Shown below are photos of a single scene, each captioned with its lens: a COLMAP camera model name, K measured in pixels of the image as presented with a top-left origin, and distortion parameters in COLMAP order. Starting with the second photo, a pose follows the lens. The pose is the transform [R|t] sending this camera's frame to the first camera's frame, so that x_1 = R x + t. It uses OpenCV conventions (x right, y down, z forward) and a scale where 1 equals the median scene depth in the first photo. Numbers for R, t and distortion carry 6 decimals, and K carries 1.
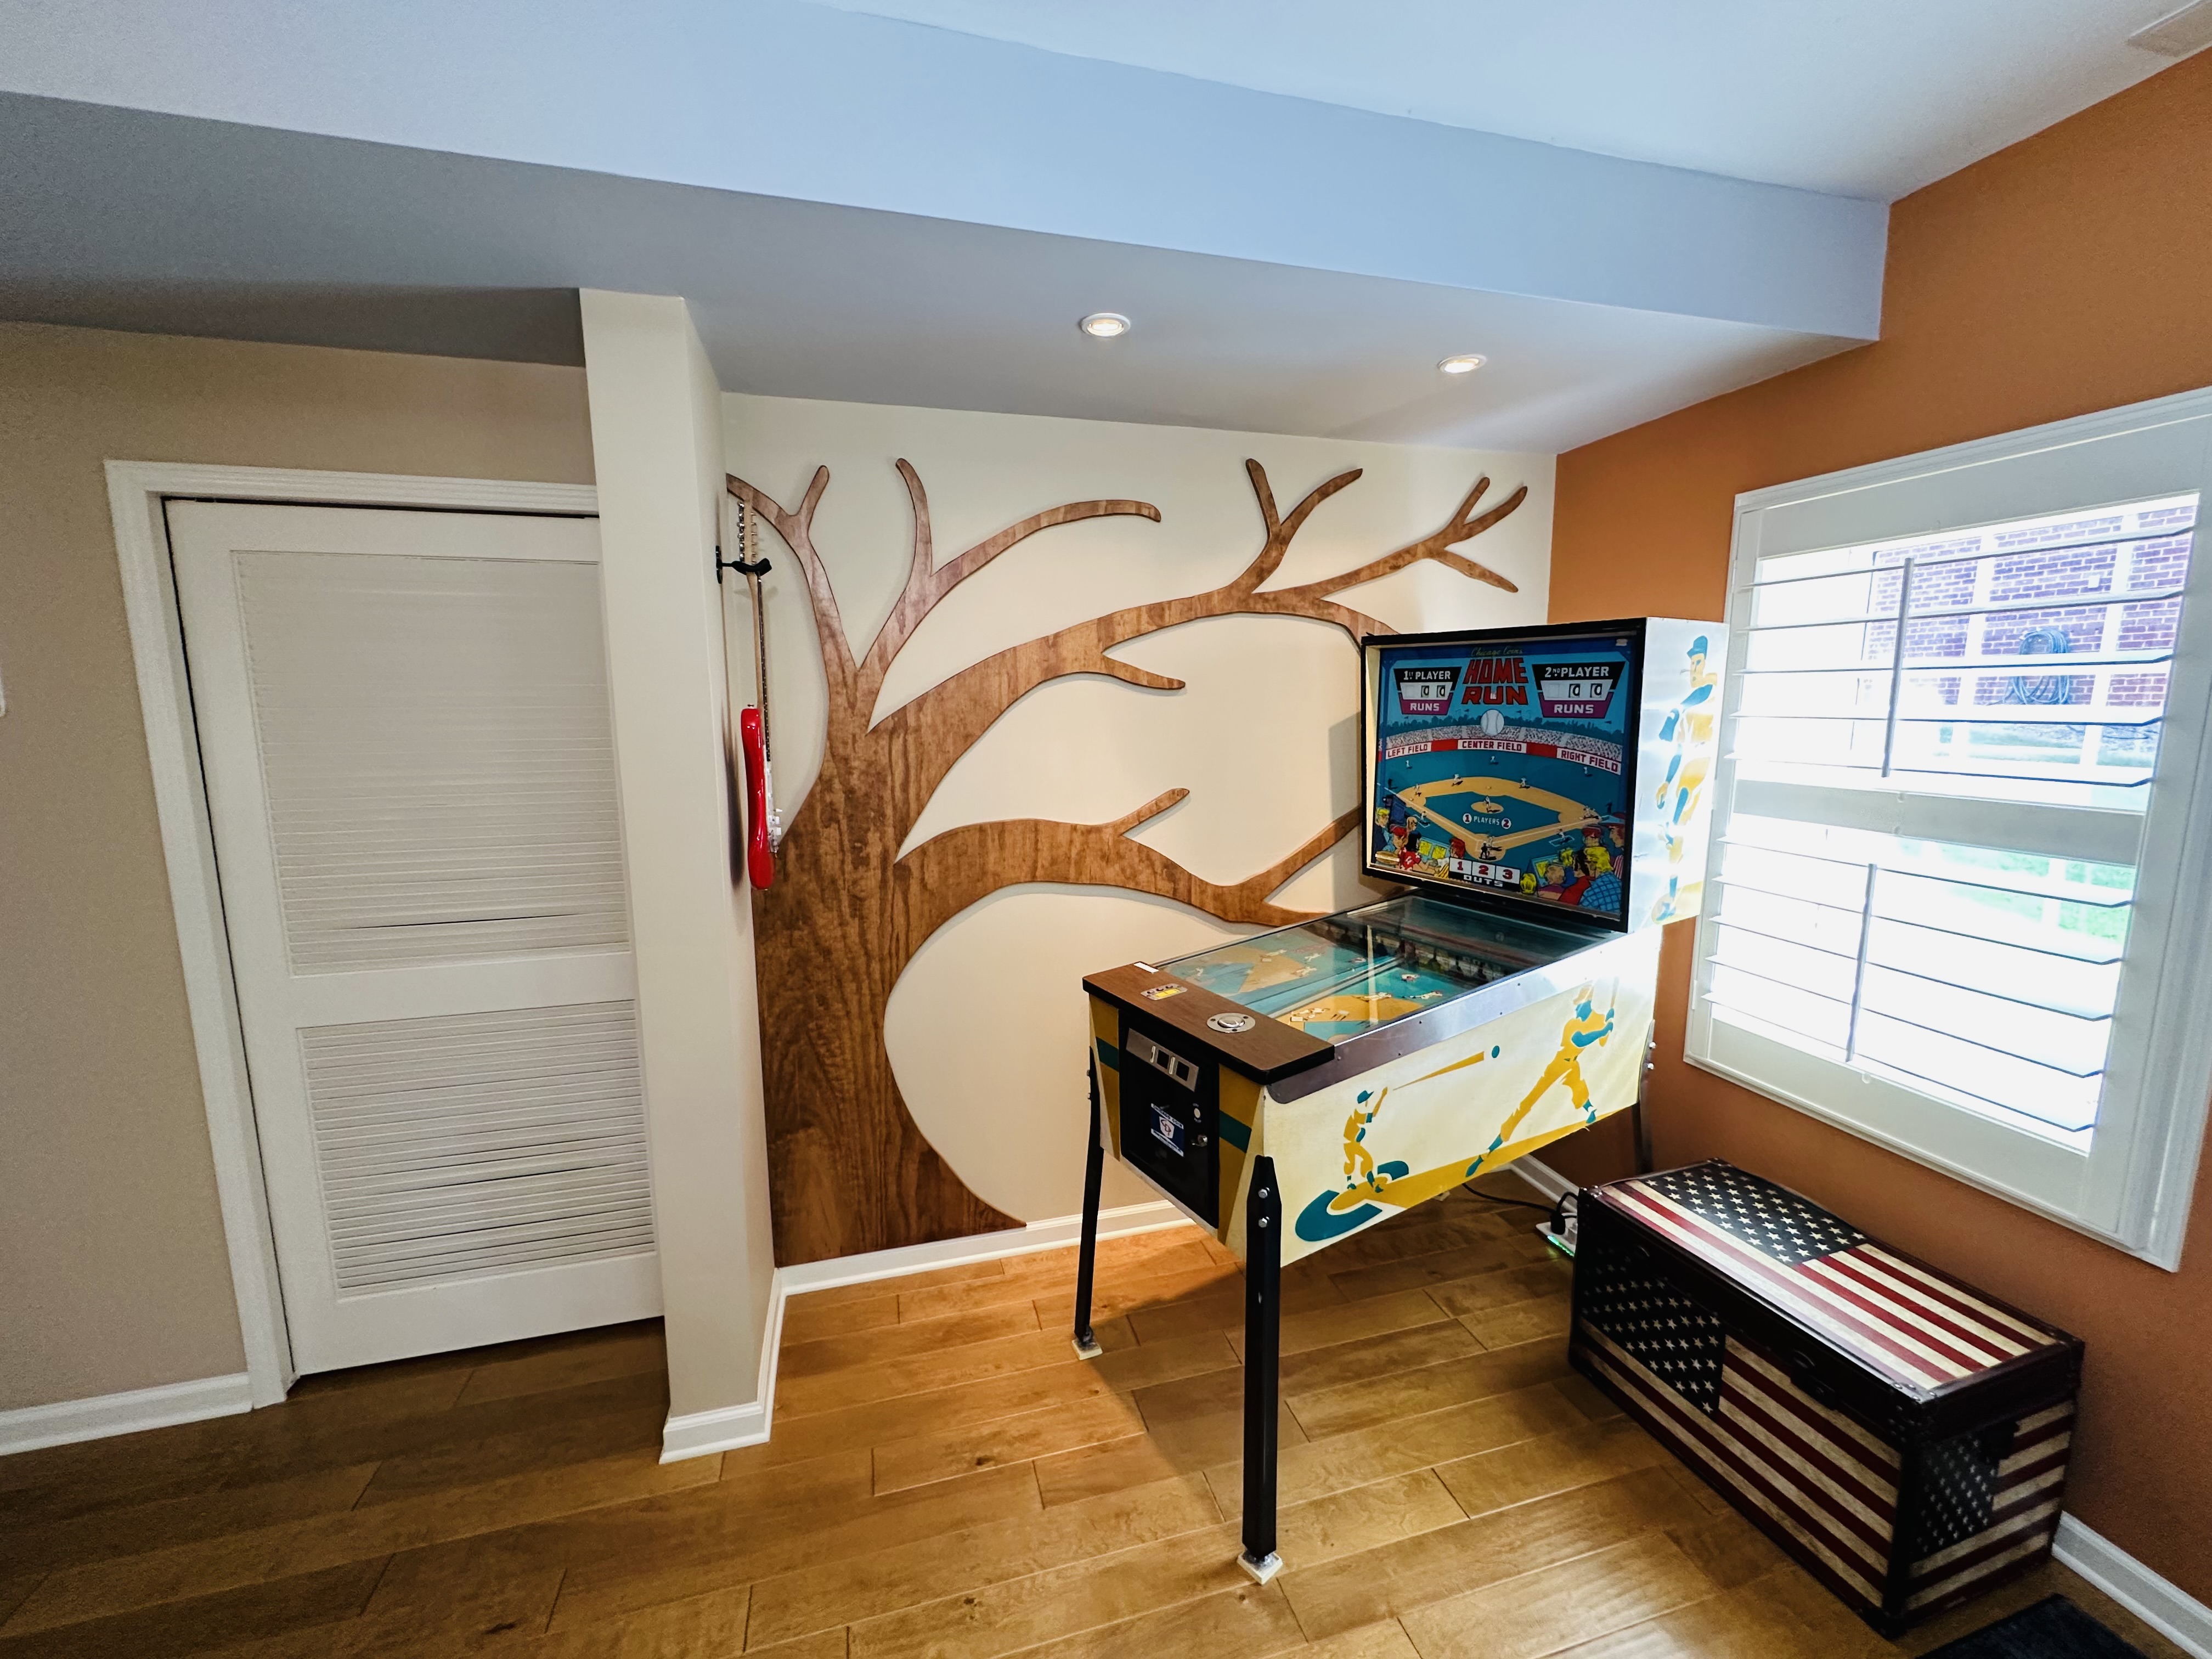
lens RADIAL K [[884.1, 0, 1098.5], [0, 884.1, 828.5], [0, 0, 1]] dist [-0.001505, 0.000159]
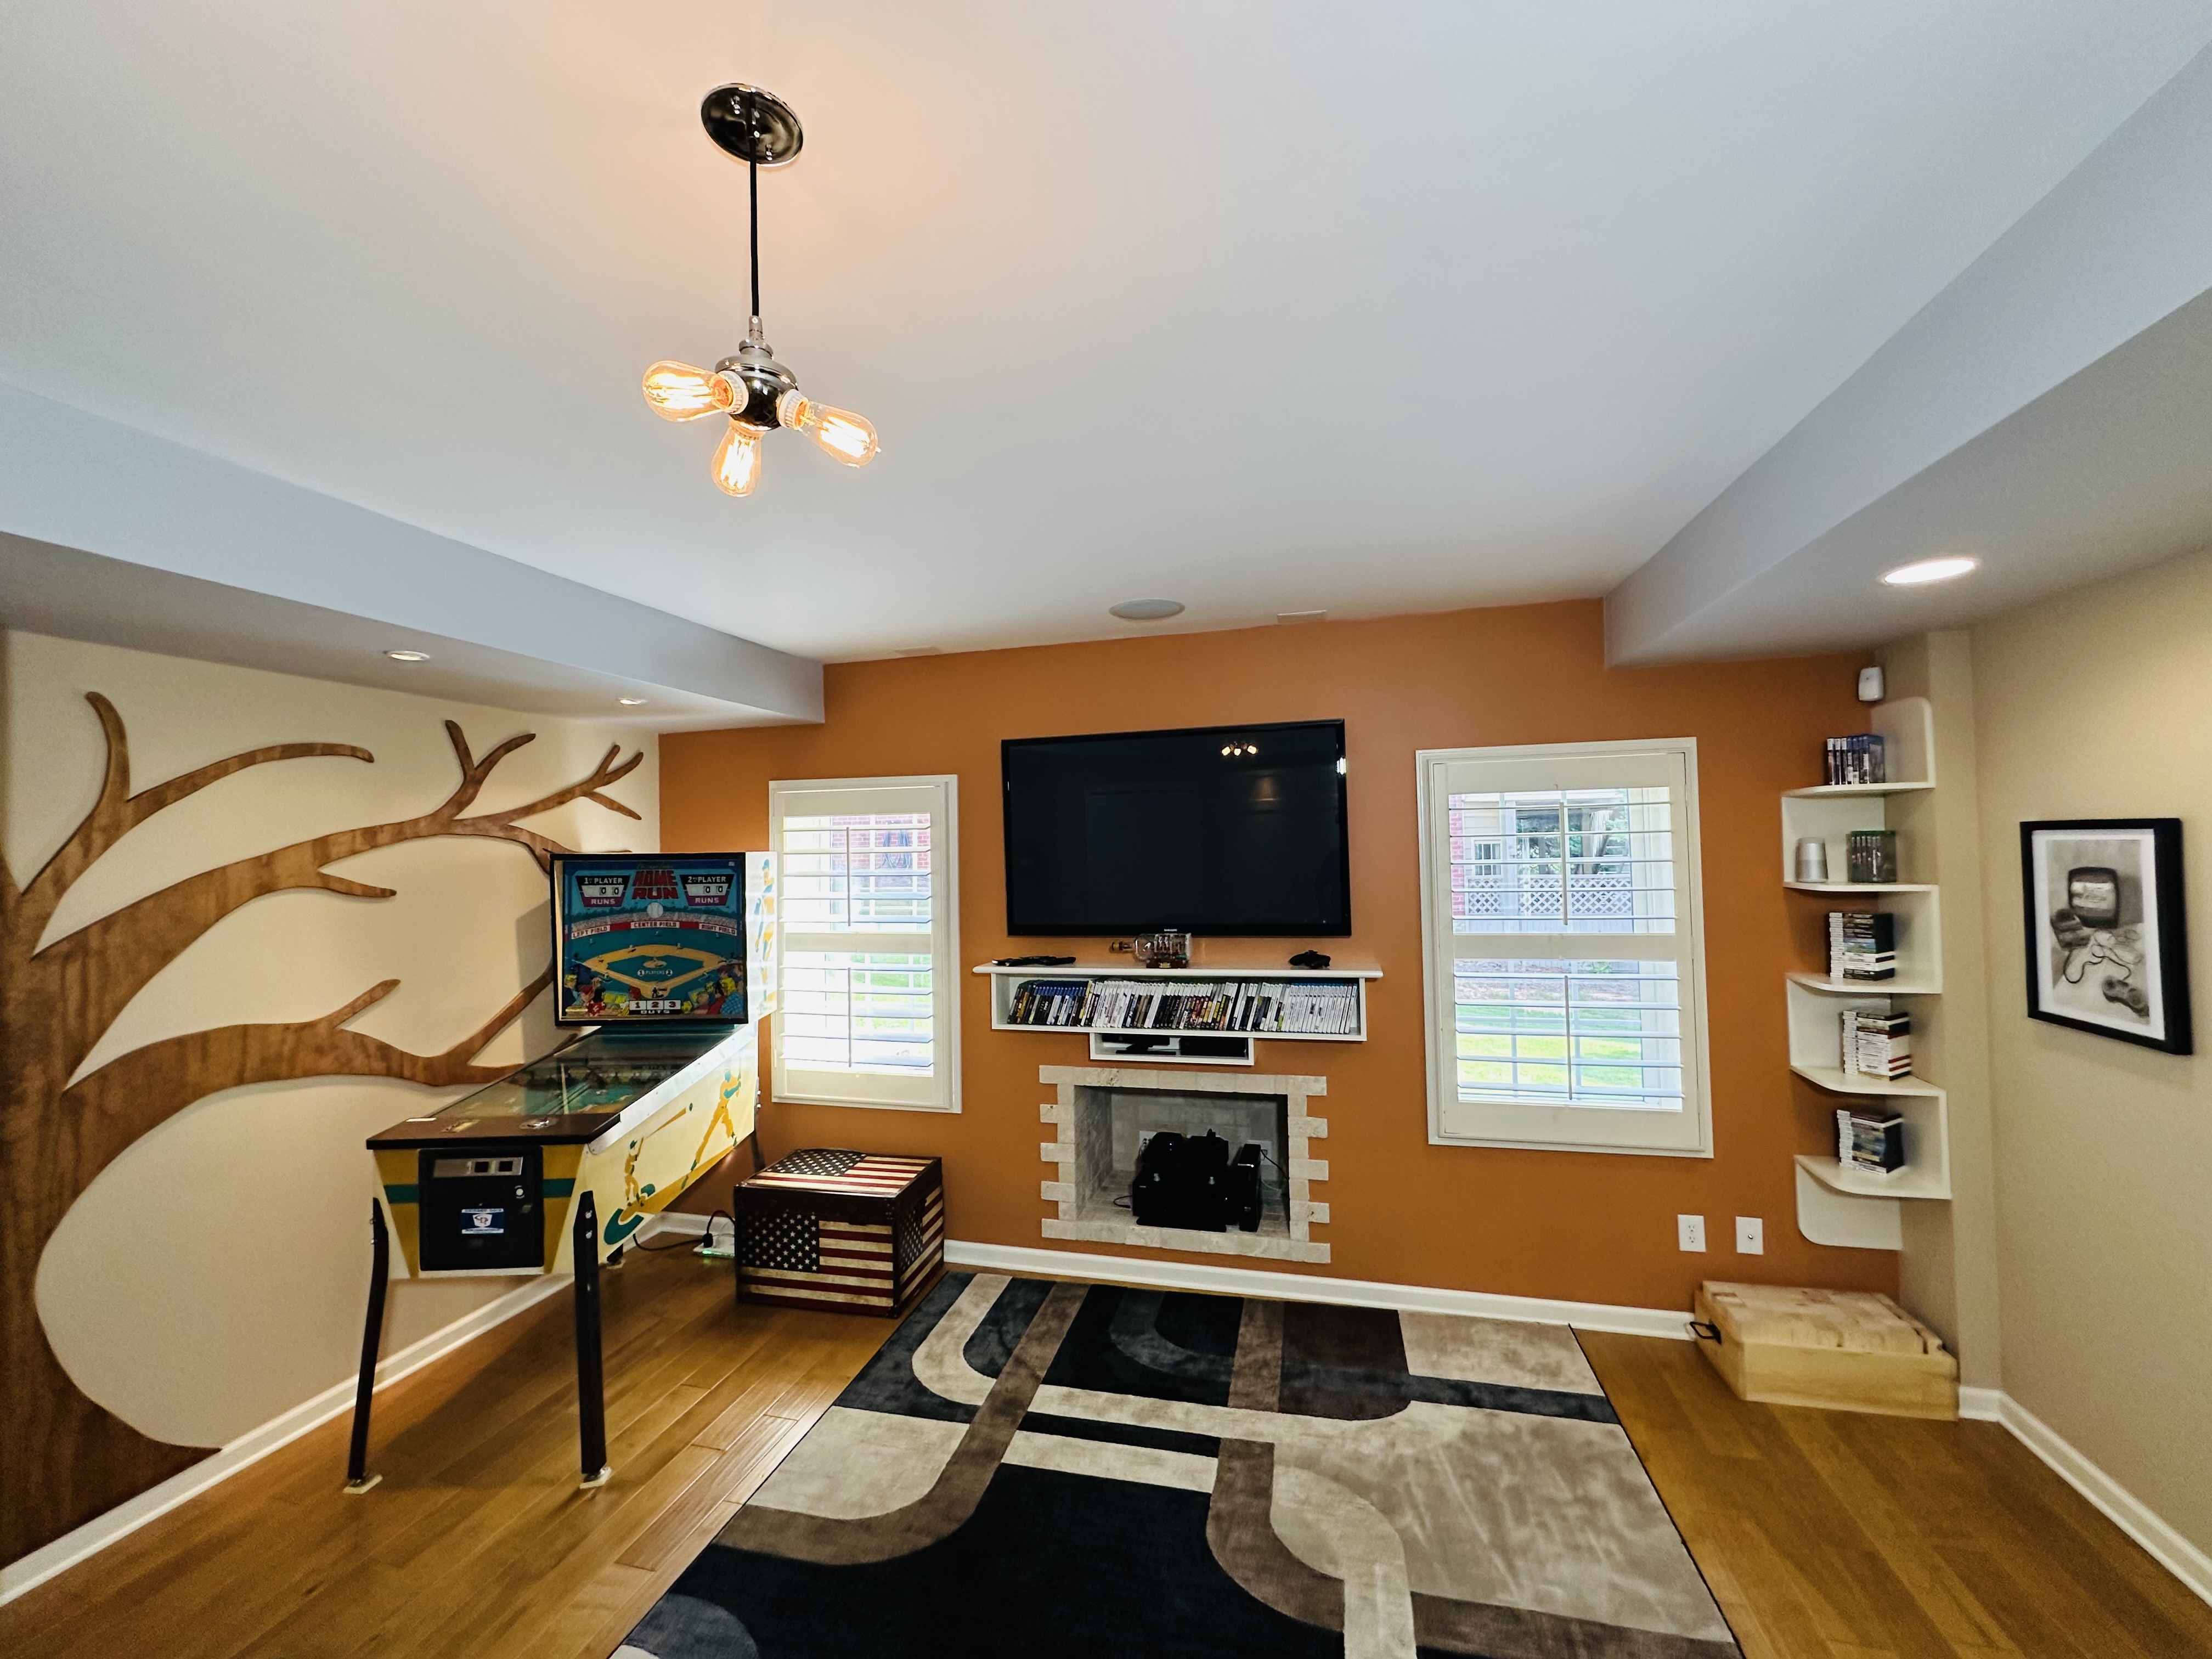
lens RADIAL K [[884.1, 0, 1107.5], [0, 884.1, 827.1], [0, 0, 1]] dist [-0.001505, 0.000159]
pose [[0.502061, 0.020131, 0.864598, -0.510236], [0.138801, 0.984894, -0.103532, 0.010591], [-0.853621, 0.171987, 0.491683, -0.490861]]
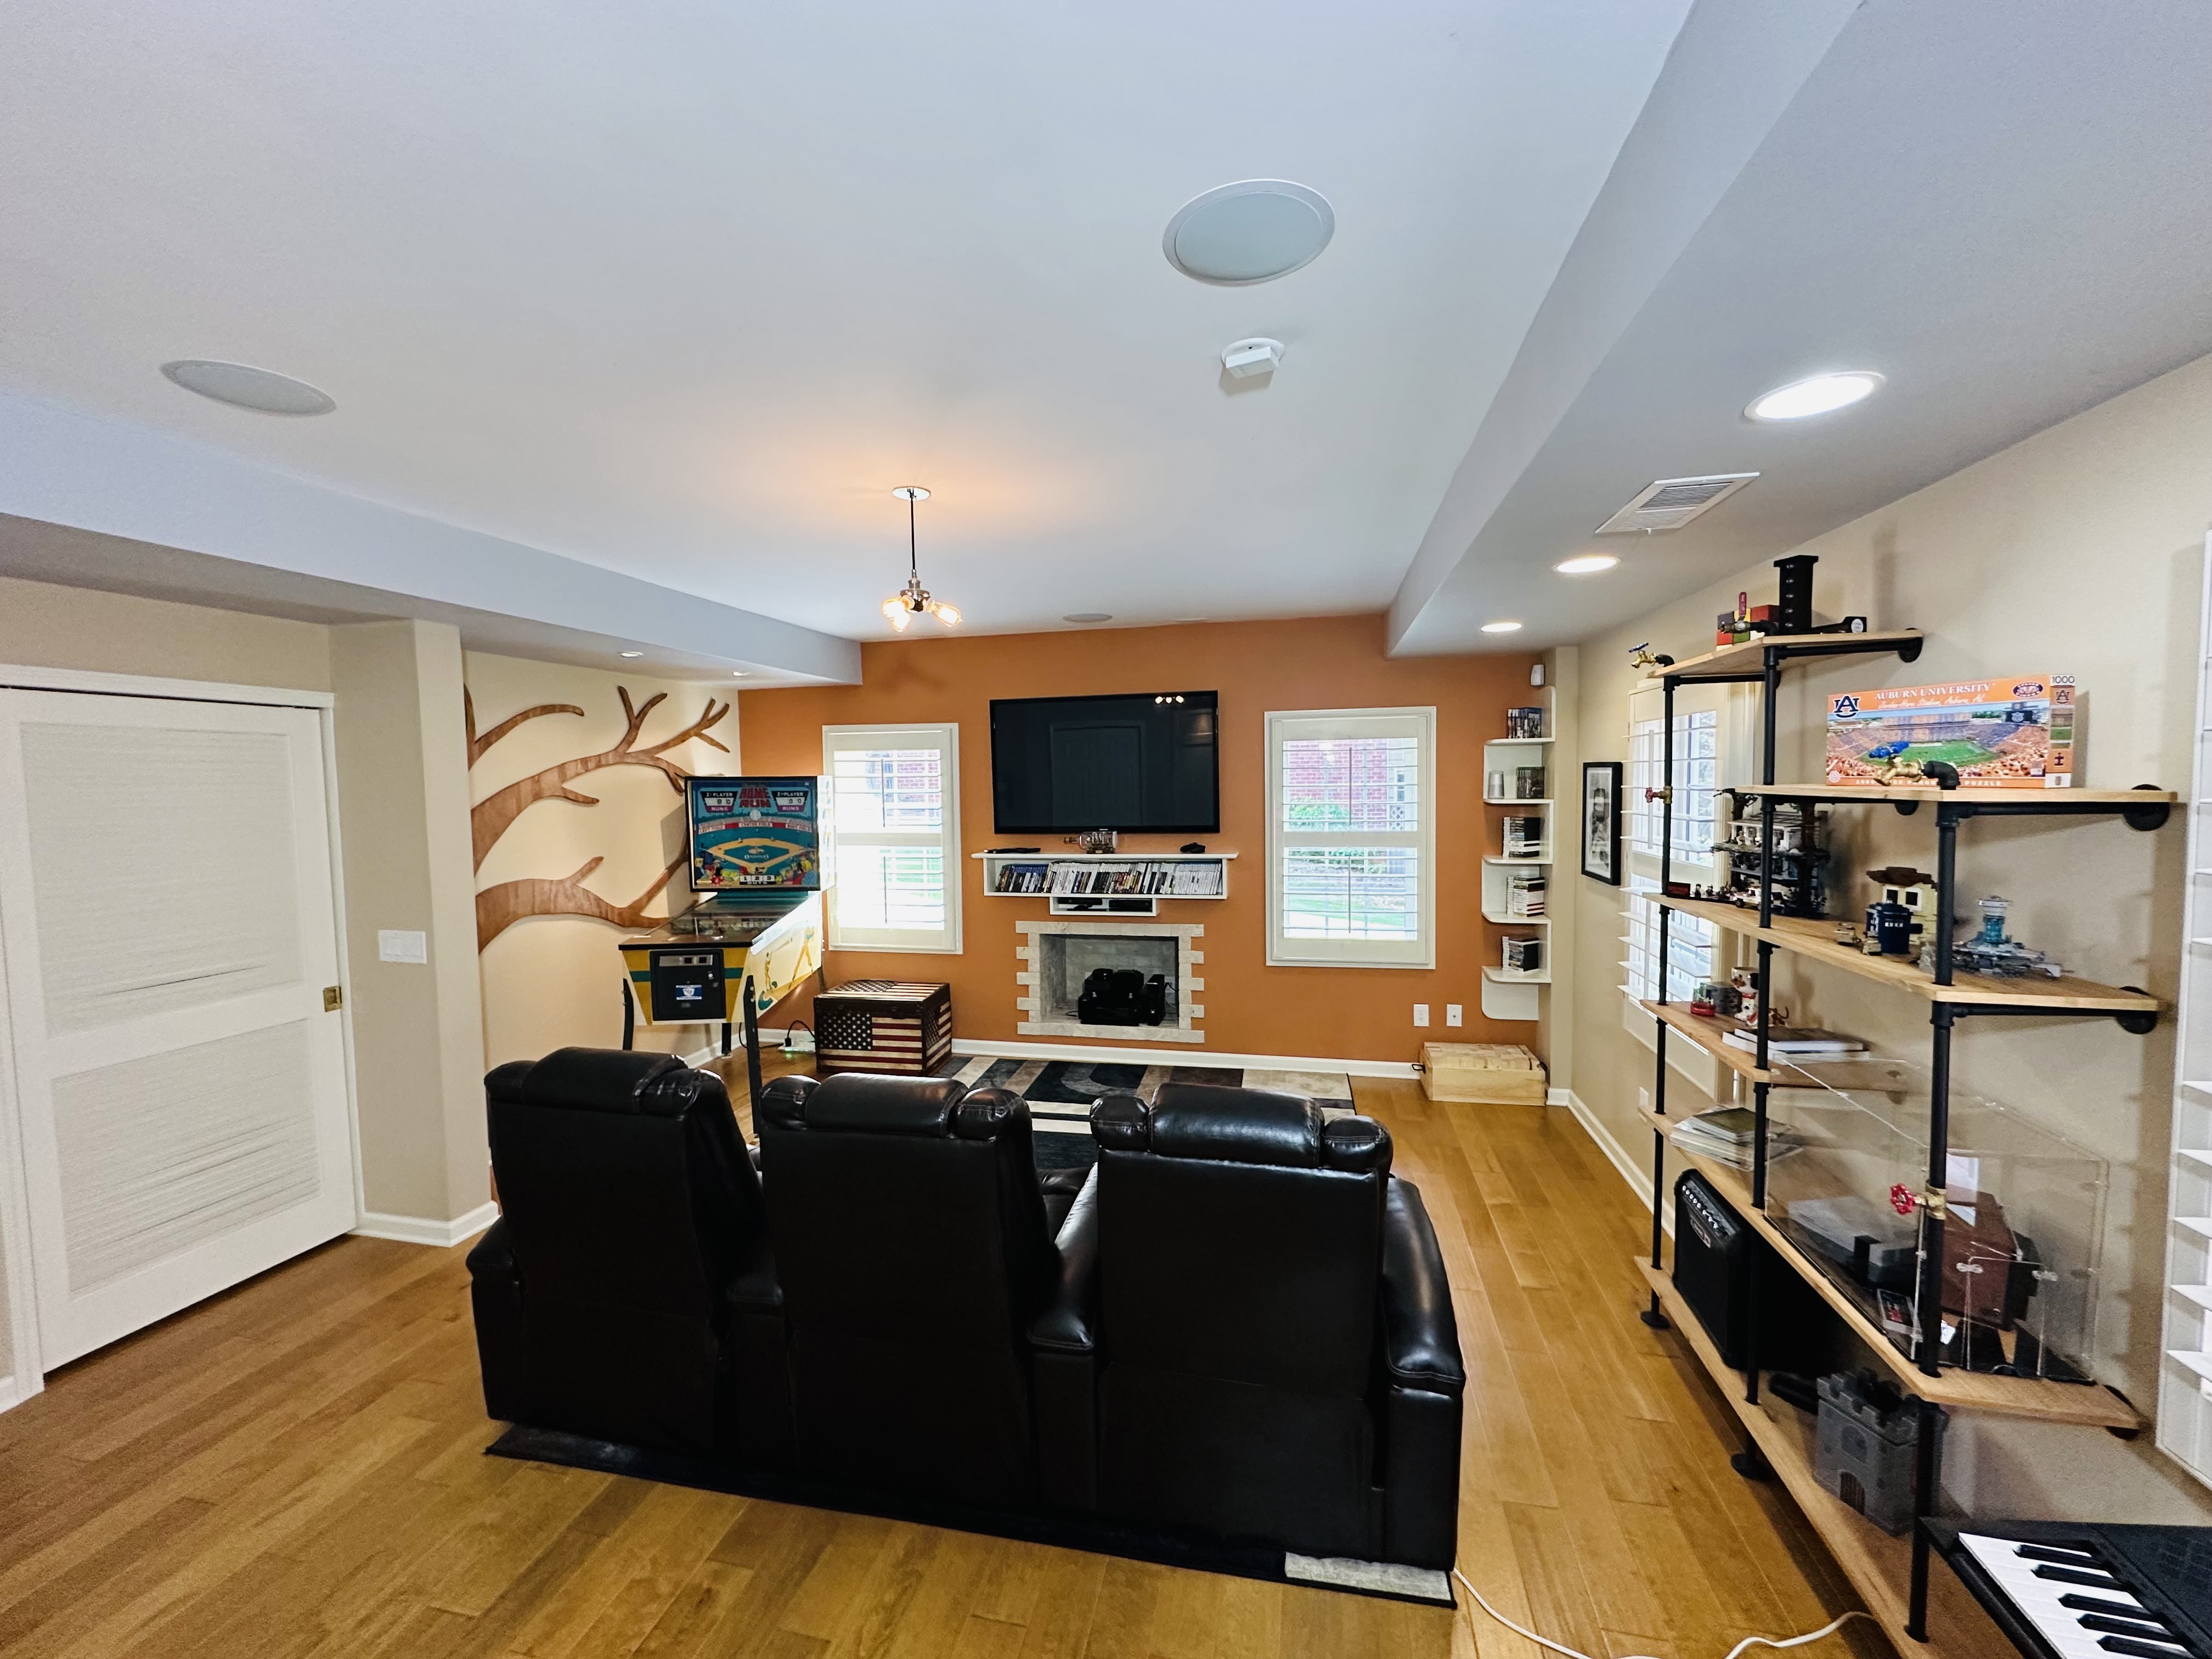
lens RADIAL K [[884.1, 0, 1103.5], [0, 884.1, 827.2], [0, 0, 1]] dist [-0.001505, 0.000159]
pose [[0.476068, -0.047131, 0.878145, -1.148033], [0.134692, 0.990689, -0.019849, 0.082025], [-0.869032, 0.127729, 0.477983, -0.900484]]
